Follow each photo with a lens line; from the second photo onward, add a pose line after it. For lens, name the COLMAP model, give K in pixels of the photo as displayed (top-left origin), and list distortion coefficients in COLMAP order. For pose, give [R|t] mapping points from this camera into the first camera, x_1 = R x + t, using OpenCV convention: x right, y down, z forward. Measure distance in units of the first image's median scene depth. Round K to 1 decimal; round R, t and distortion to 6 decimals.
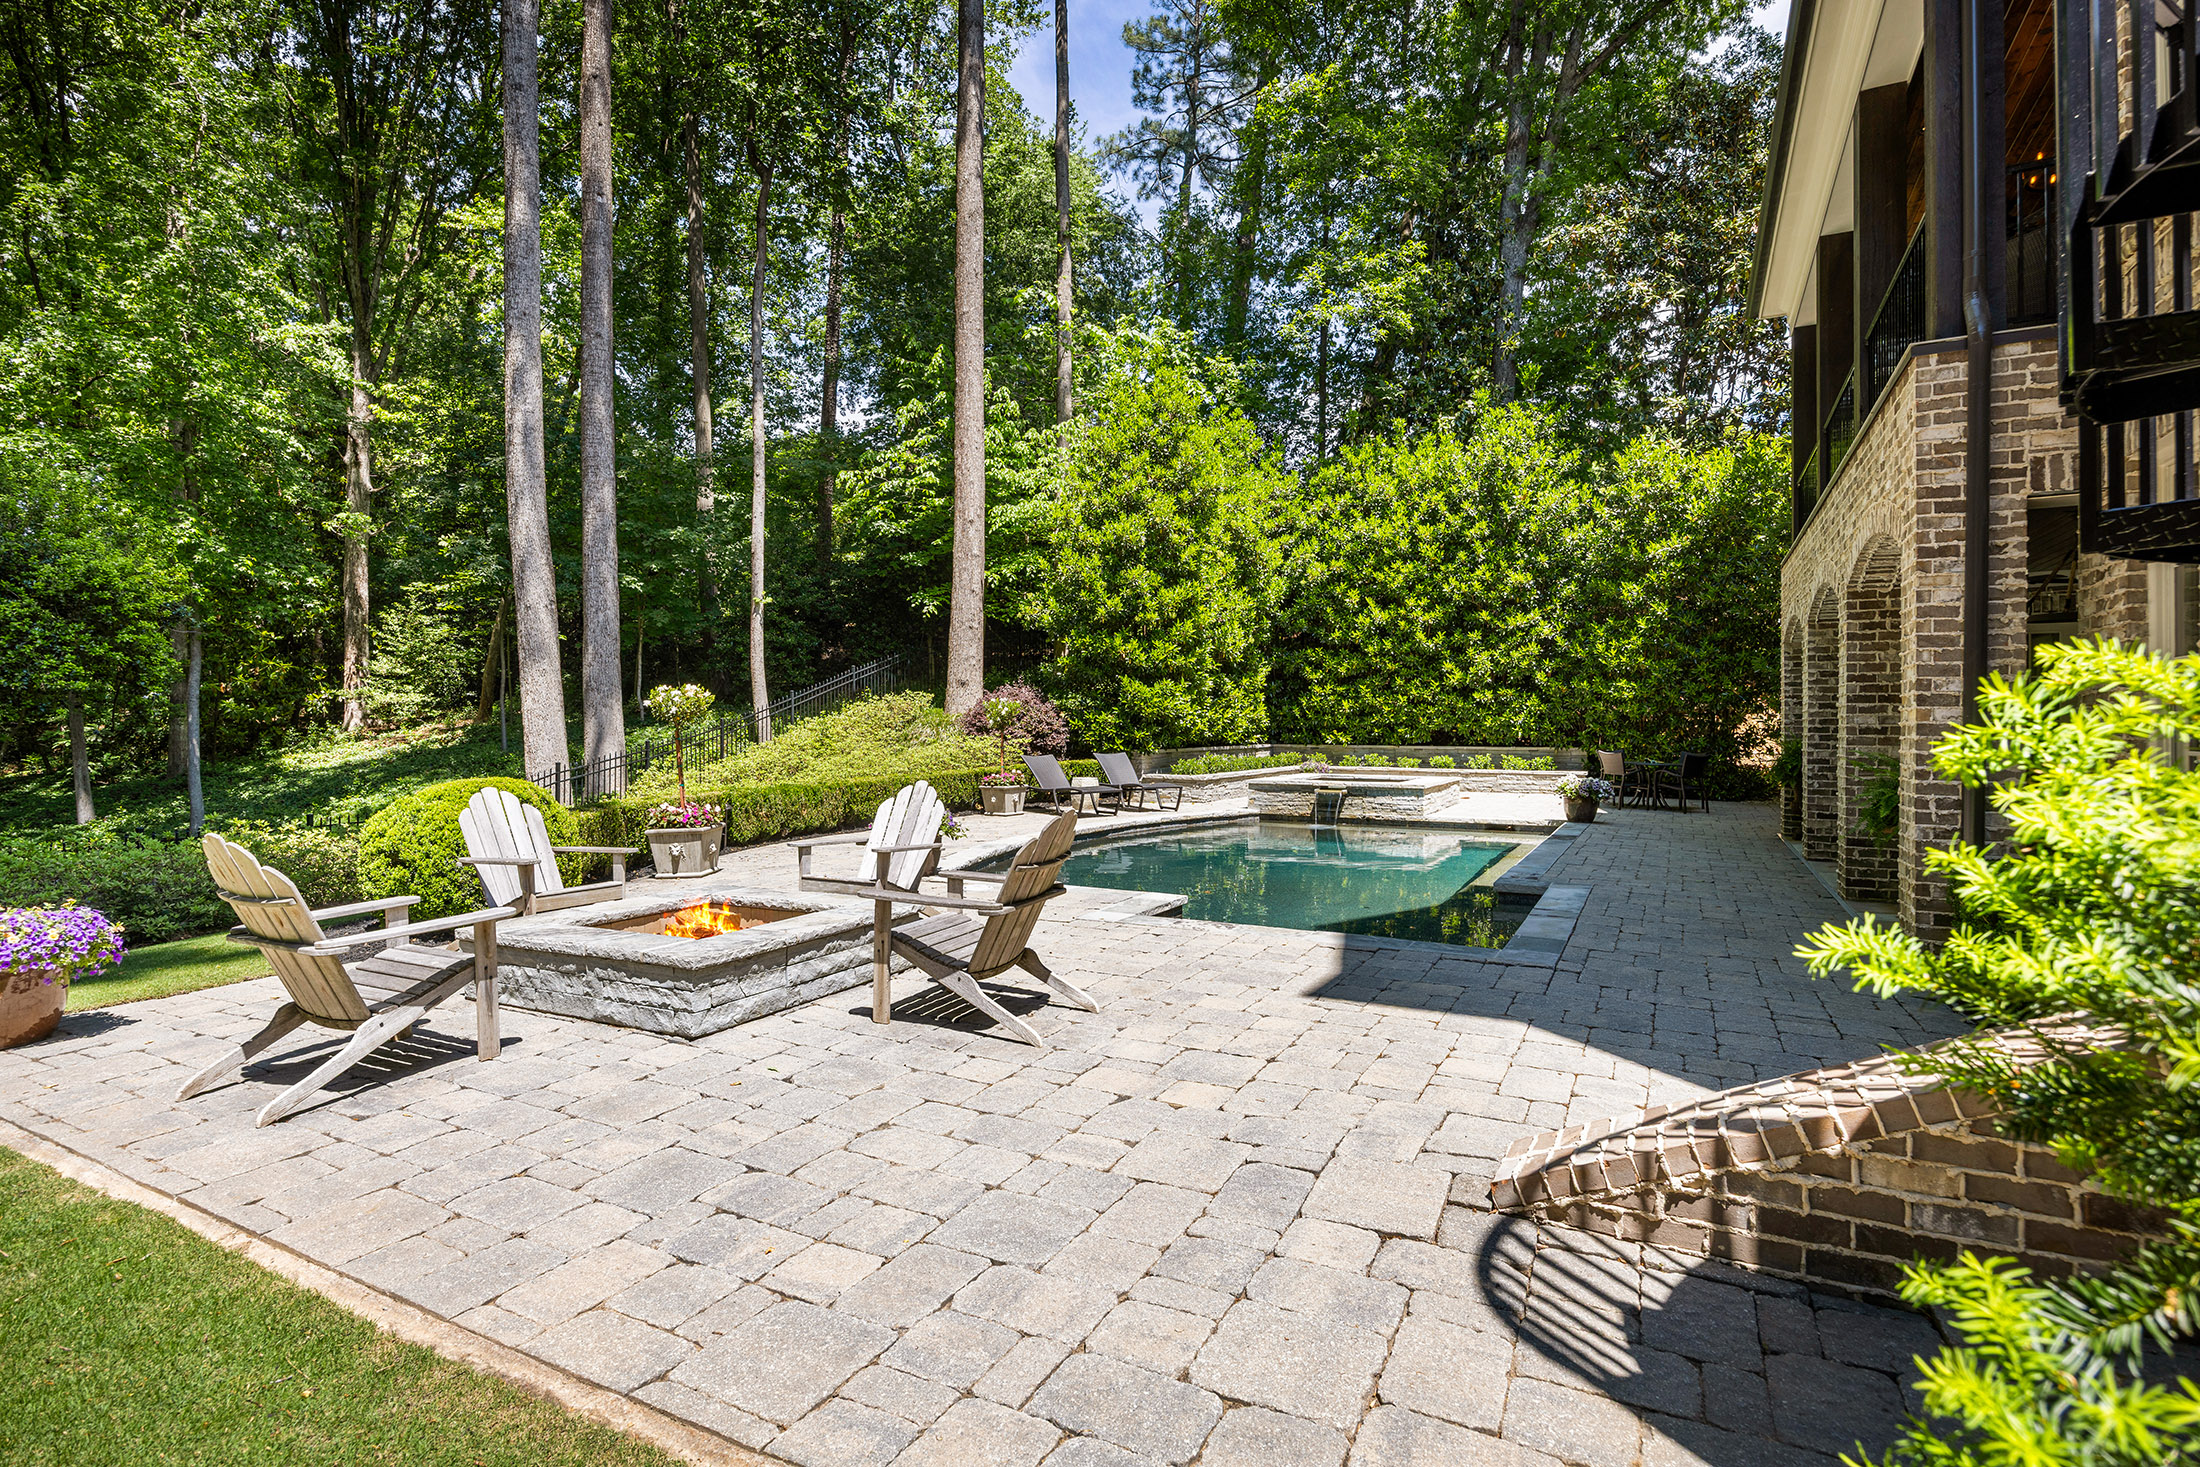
lens RADIAL K [[1087.6, 0, 1098.3], [0, 1087.6, 726.9], [0, 0, 1]] dist [-0.014708, 0.000020]
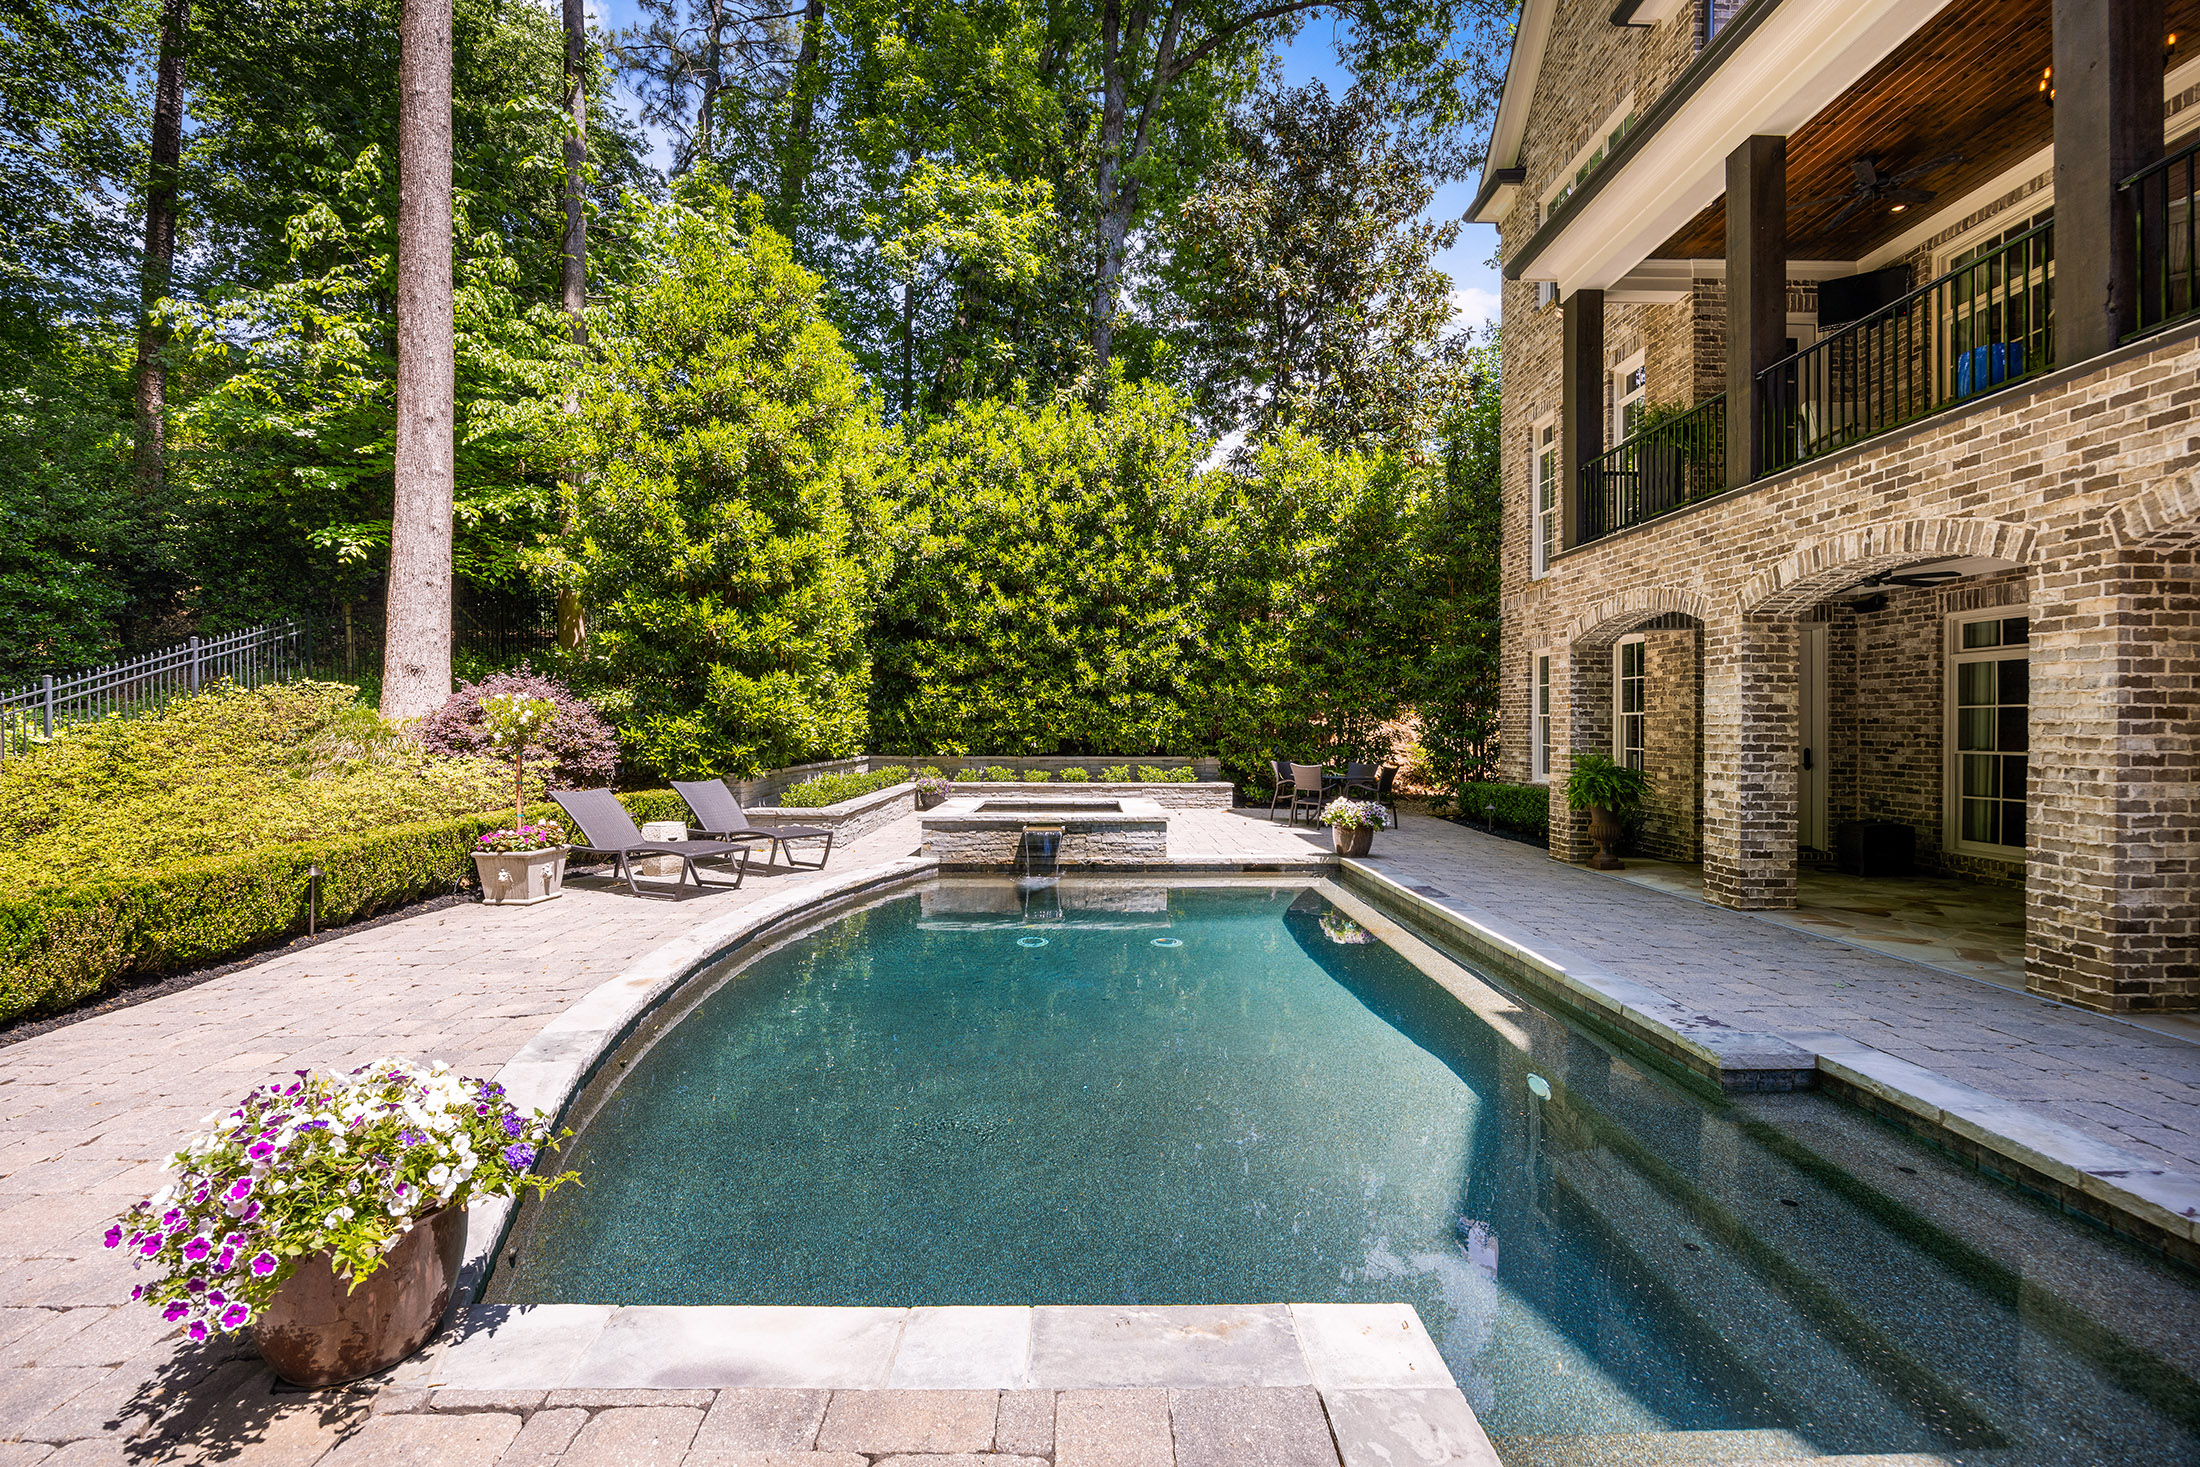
lens RADIAL K [[984.3, 0, 1105.1], [0, 984.3, 733.5], [0, 0, 1]] dist [-0.014969, 0.000505]
pose [[0.871716, -0.003423, 0.490000, -0.053117], [0.000222, 0.999978, 0.006591, -0.006549], [-0.490012, -0.005637, 0.871697, 0.301421]]
